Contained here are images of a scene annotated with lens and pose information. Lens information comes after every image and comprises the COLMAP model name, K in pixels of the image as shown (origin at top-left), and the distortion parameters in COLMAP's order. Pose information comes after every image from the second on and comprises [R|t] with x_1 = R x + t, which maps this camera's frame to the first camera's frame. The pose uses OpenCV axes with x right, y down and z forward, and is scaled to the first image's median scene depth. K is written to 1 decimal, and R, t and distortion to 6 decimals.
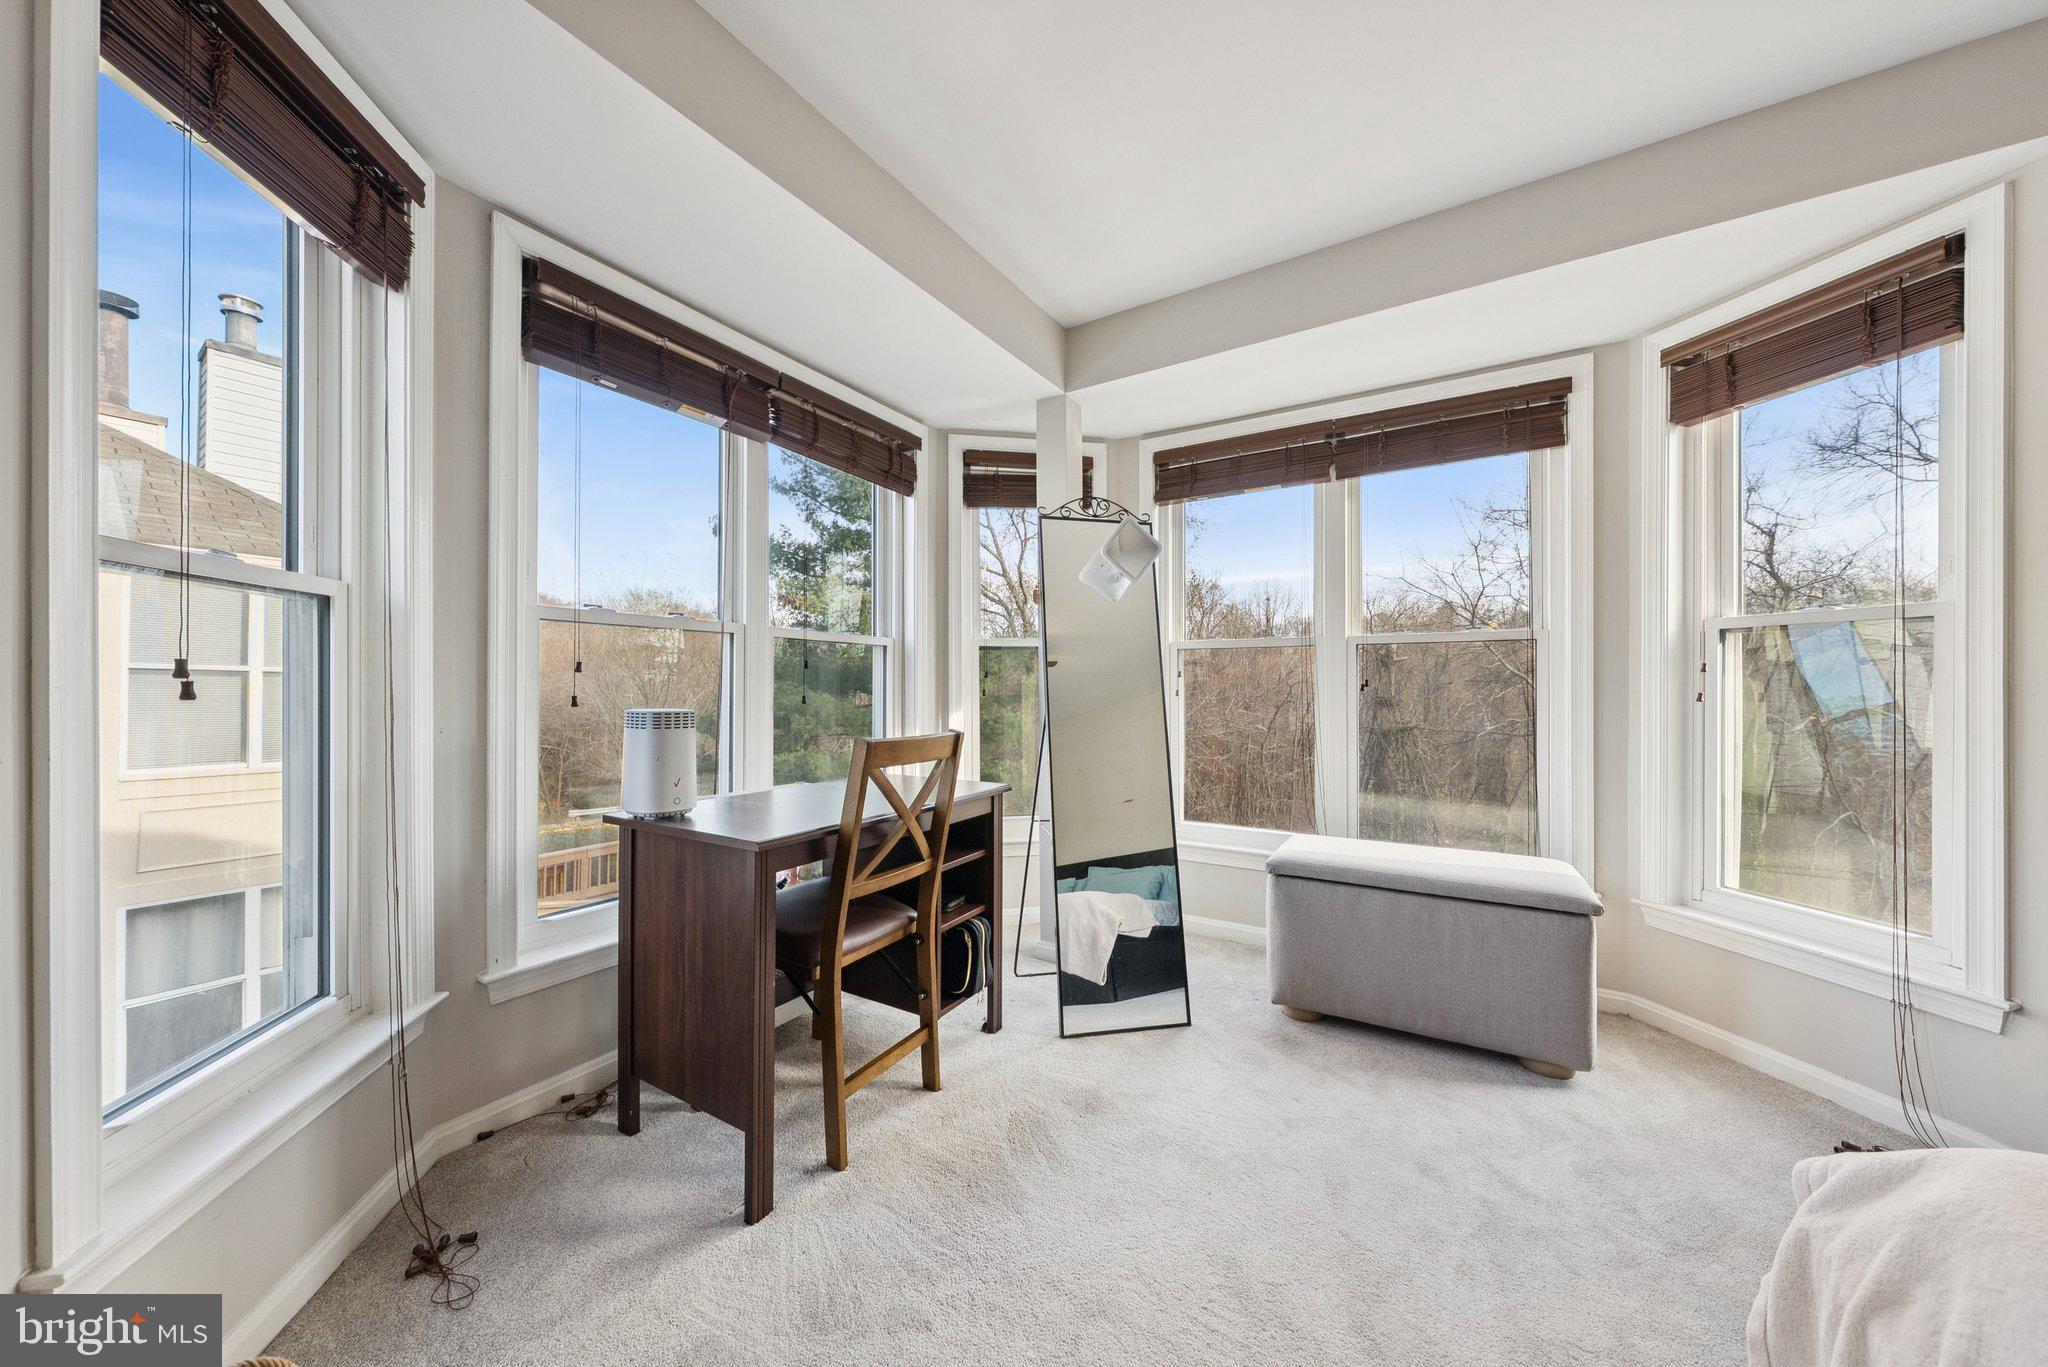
lens RADIAL K [[696.9, 0, 1020.7], [0, 696.9, 679.1], [0, 0, 1]] dist [-0.005036, 0.000767]
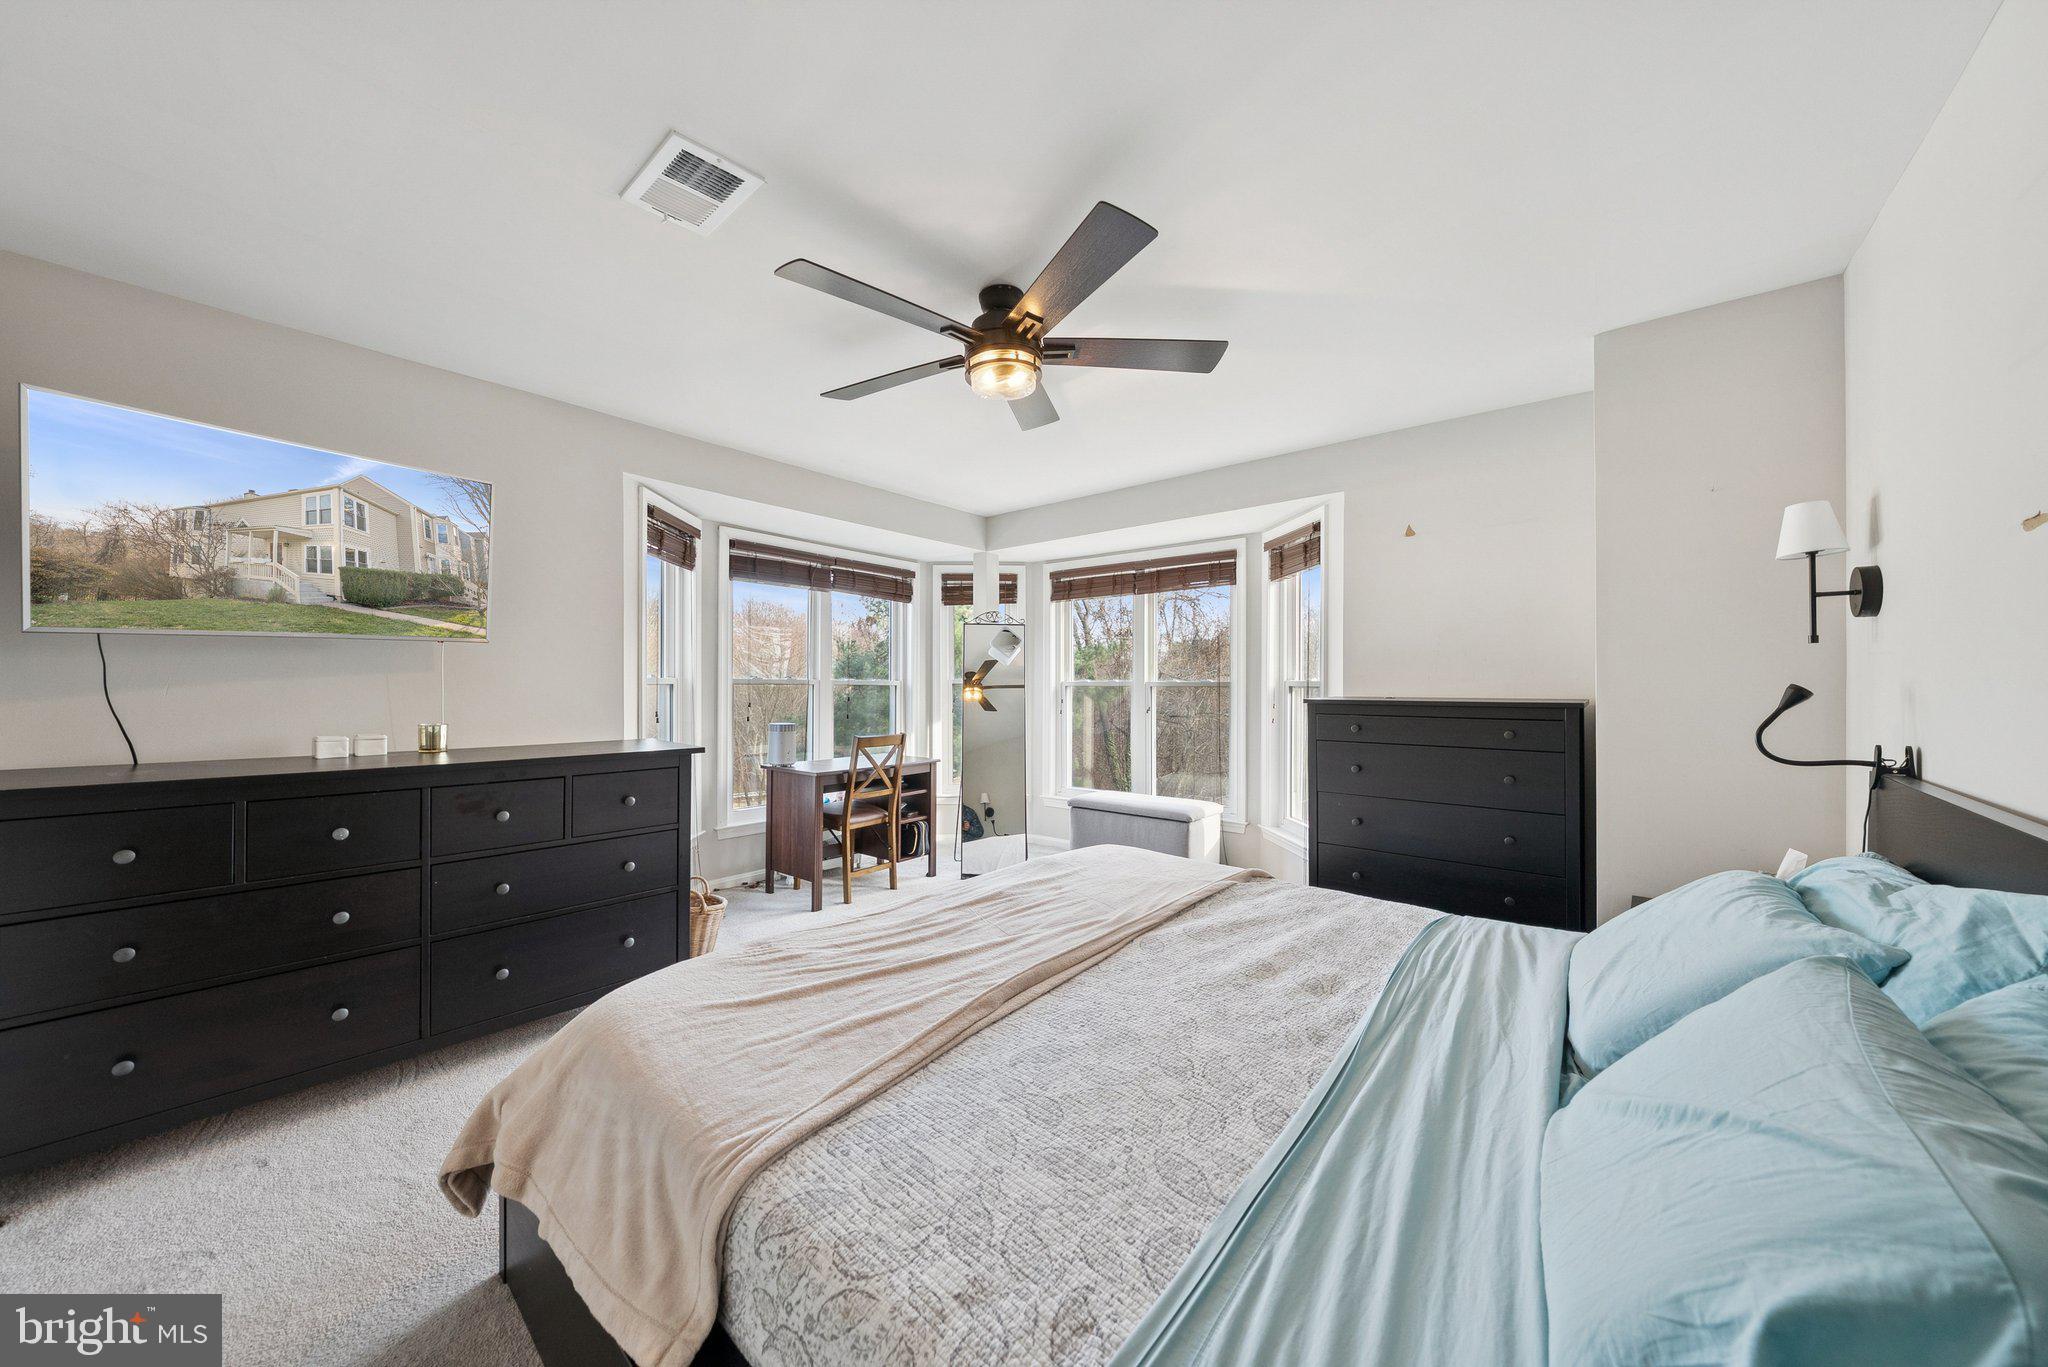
lens RADIAL K [[692.4, 0, 1022.6], [0, 692.4, 676.1], [0, 0, 1]] dist [-0.000986, 0.000092]
pose [[0.991860, -0.000616, -0.127334, 0.486497], [0.000085, 0.999991, -0.004172, -0.087597], [0.127336, 0.004127, 0.991851, -1.006563]]
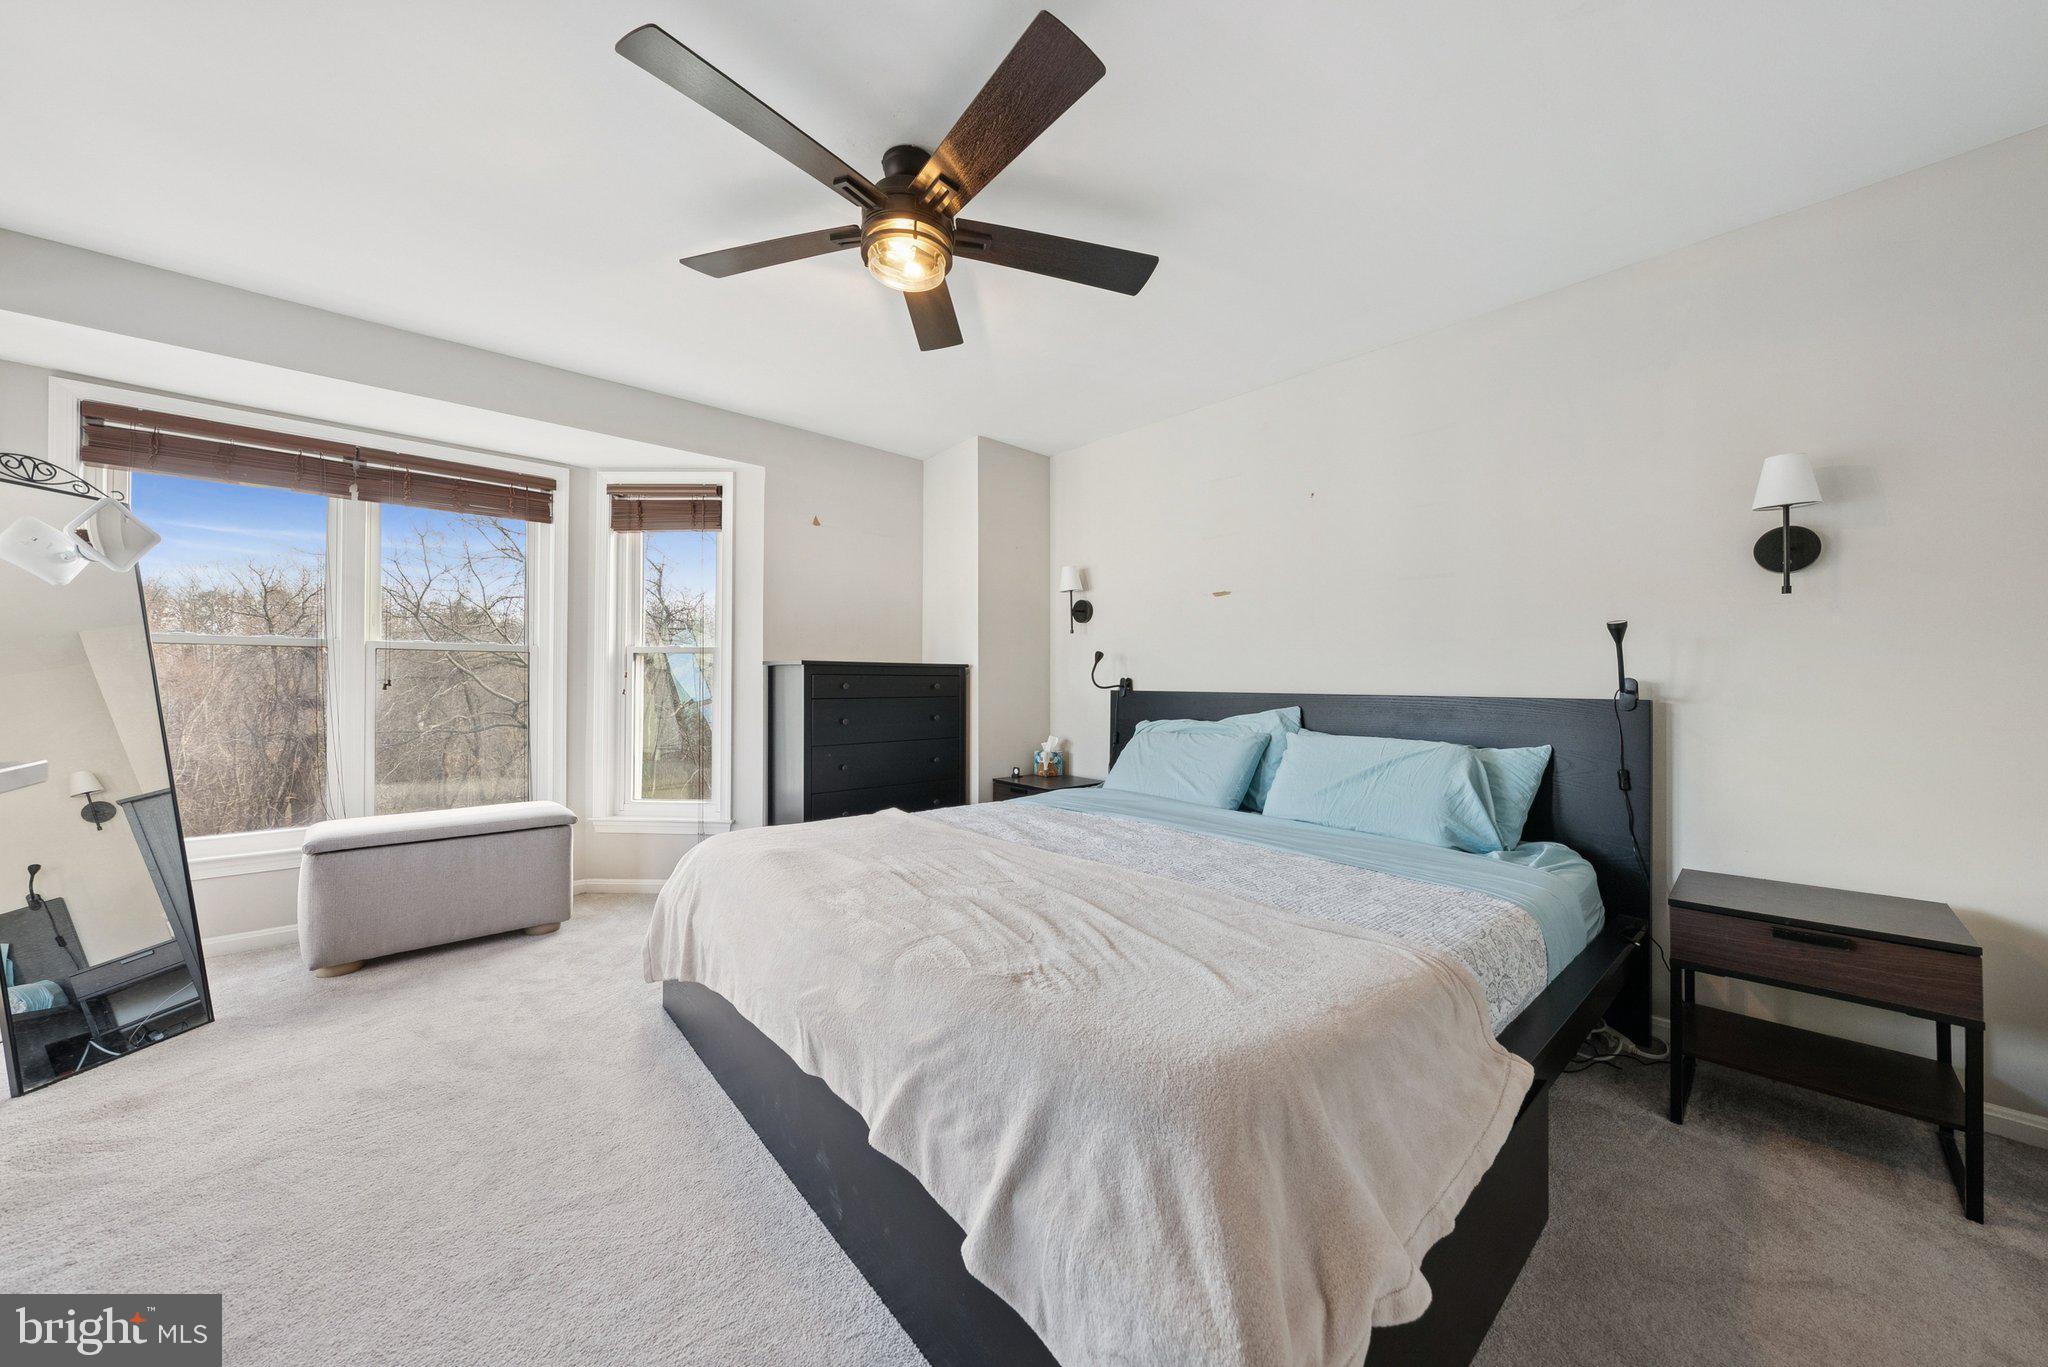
lens RADIAL K [[696.9, 0, 1013.4], [0, 696.9, 685.7], [0, 0, 1]] dist [-0.005036, 0.000767]
pose [[0.272415, -0.003259, 0.962174, -0.415036], [-0.010432, 0.999925, 0.006341, -0.008729], [-0.962123, -0.011765, 0.272361, -0.395722]]
